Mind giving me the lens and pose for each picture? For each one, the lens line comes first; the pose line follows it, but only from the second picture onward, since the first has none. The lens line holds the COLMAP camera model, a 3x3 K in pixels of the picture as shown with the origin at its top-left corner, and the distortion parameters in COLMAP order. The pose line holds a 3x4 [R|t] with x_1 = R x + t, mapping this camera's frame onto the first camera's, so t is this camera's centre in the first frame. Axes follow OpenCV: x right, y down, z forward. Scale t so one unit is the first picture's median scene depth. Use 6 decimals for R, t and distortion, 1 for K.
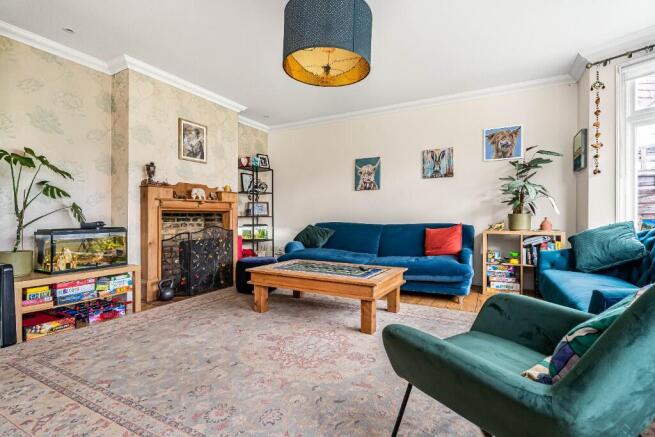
lens RADIAL K [[304.3, 0, 326.2], [0, 304.3, 219.4], [0, 0, 1]] dist [0.005744, -0.002466]
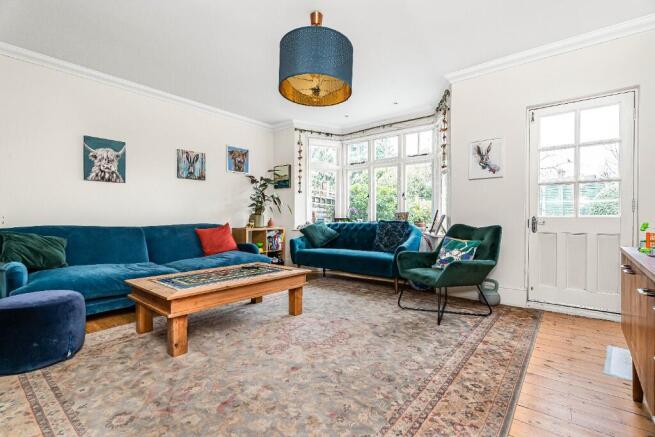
lens RADIAL K [[304.3, 0, 330.9], [0, 304.3, 219.0], [0, 0, 1]] dist [0.005744, -0.002466]
pose [[0.179166, -0.007530, 0.983790, -0.565443], [0.007268, 0.999954, 0.006329, -0.006297], [-0.983792, 0.006017, 0.179213, 0.359578]]
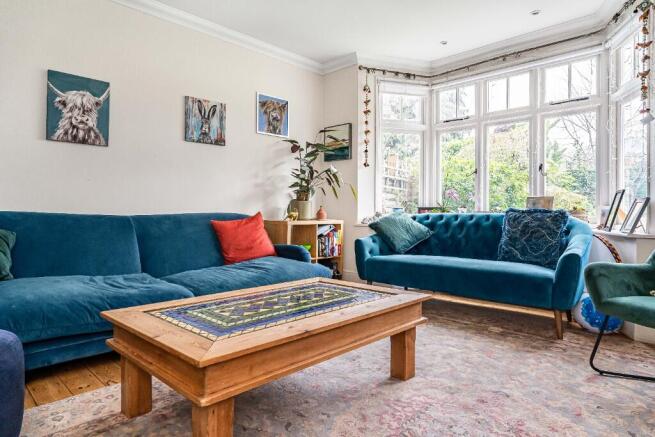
lens RADIAL K [[405.5, 0, 327.2], [0, 405.5, 203.7], [0, 0, 1]] dist [-0.007899, 0.005719]
pose [[0.279027, 0.020227, 0.960070, -0.401516], [0.002079, 0.999763, -0.021668, 0.012341], [-0.960281, 0.008042, 0.278919, 0.510586]]
